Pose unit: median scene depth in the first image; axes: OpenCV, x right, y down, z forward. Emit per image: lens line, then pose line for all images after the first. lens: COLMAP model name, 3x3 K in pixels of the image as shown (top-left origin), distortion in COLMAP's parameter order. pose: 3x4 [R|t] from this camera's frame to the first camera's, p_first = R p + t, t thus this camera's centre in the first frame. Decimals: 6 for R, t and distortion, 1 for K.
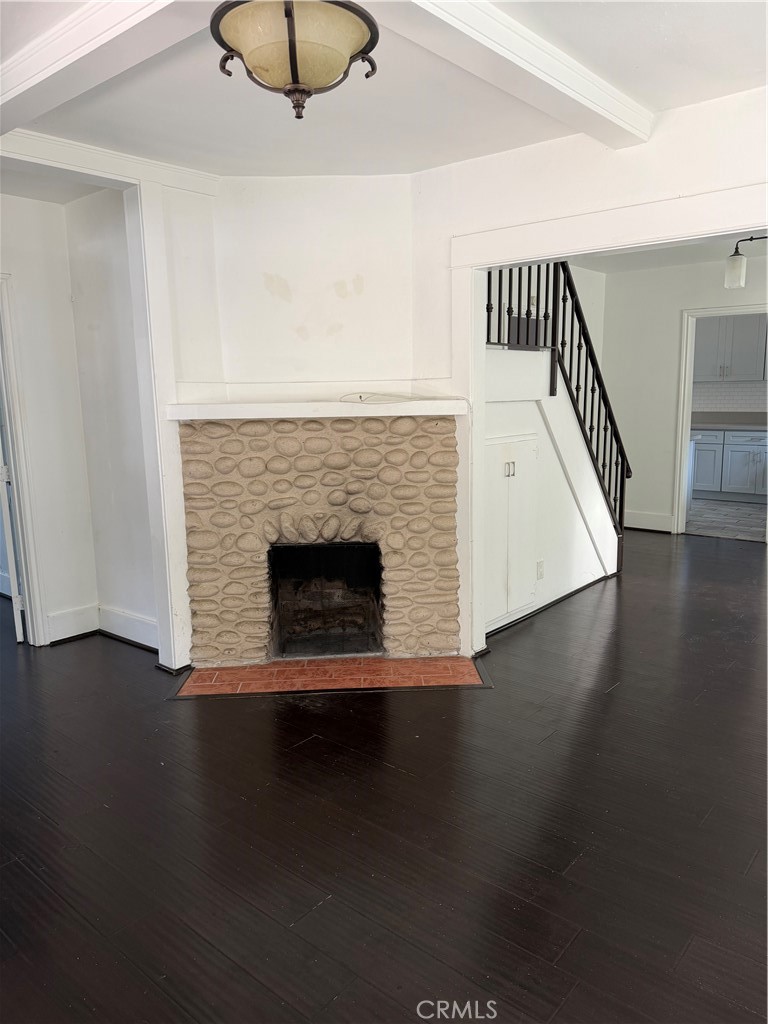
lens RADIAL K [[723.5, 0, 384.0], [0, 723.5, 512.0], [0, 0, 1]] dist [0.049481, -0.057656]
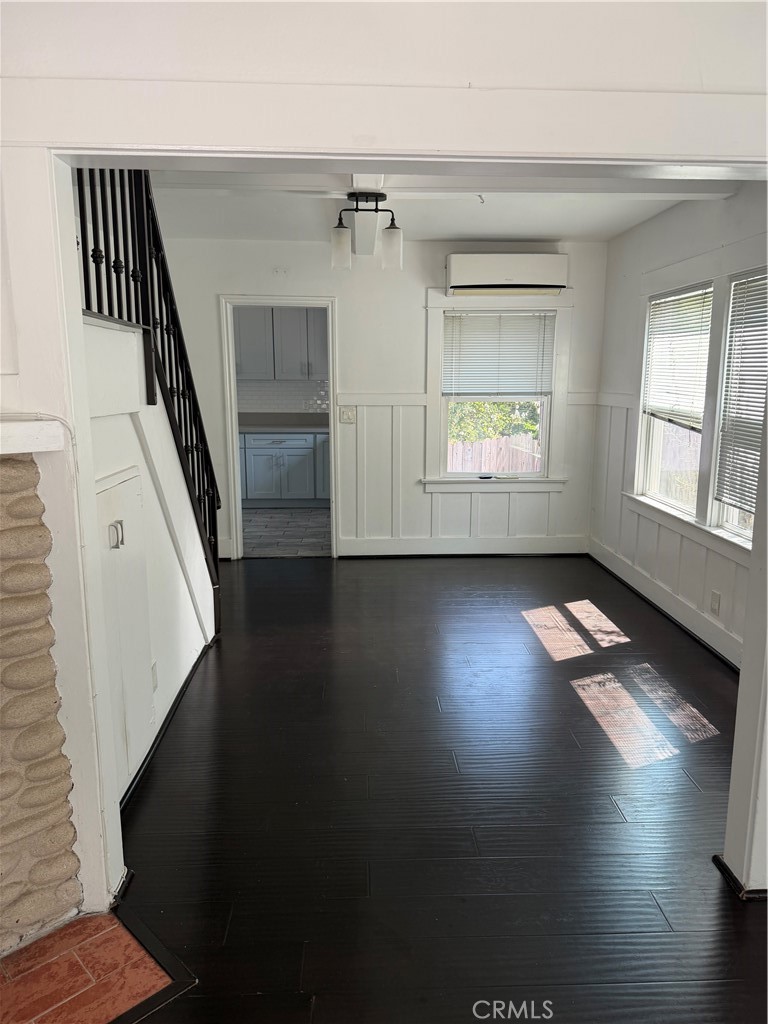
lens RADIAL K [[723.5, 0, 384.0], [0, 723.5, 512.0], [0, 0, 1]] dist [0.049481, -0.057656]
pose [[0.739489, -0.102035, 0.665391, -0.054820], [0.094295, 0.994401, 0.047692, -0.091702], [-0.666532, 0.027475, 0.744970, 0.467407]]
